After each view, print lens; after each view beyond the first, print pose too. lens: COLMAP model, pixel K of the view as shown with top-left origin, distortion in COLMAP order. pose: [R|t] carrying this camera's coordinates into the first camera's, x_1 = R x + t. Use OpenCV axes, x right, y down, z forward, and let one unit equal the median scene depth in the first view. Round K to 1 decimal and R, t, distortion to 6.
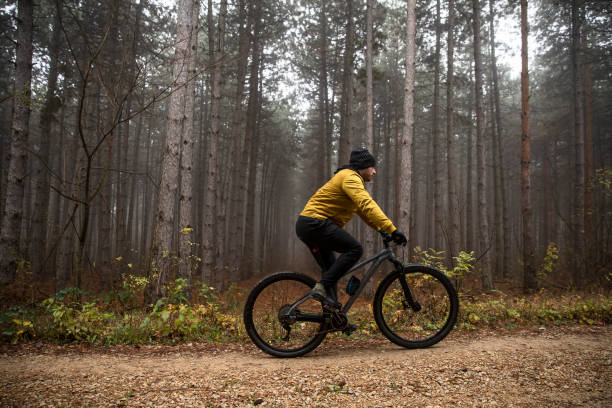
lens RADIAL K [[424.0, 0, 306.0], [0, 424.0, 204.0], [0, 0, 1]] dist [-0.102288, 0.077457]
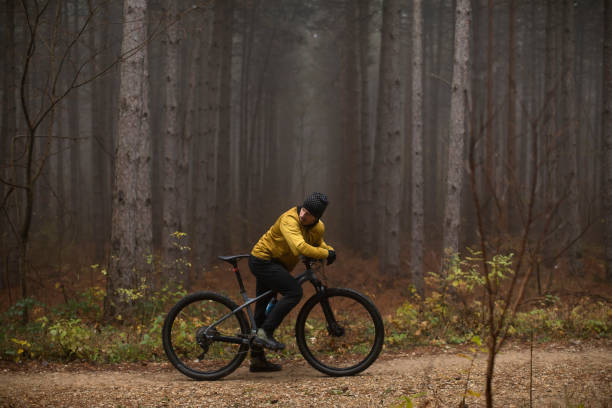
lens RADIAL K [[897.4, 0, 306.0], [0, 897.4, 204.0], [0, 0, 1]] dist [-0.161776, 0.356047]
pose [[0.999524, -0.015133, -0.026880, 0.034575], [0.018509, 0.991319, 0.130167, -0.267378], [0.024677, -0.130603, 0.991128, -0.922502]]
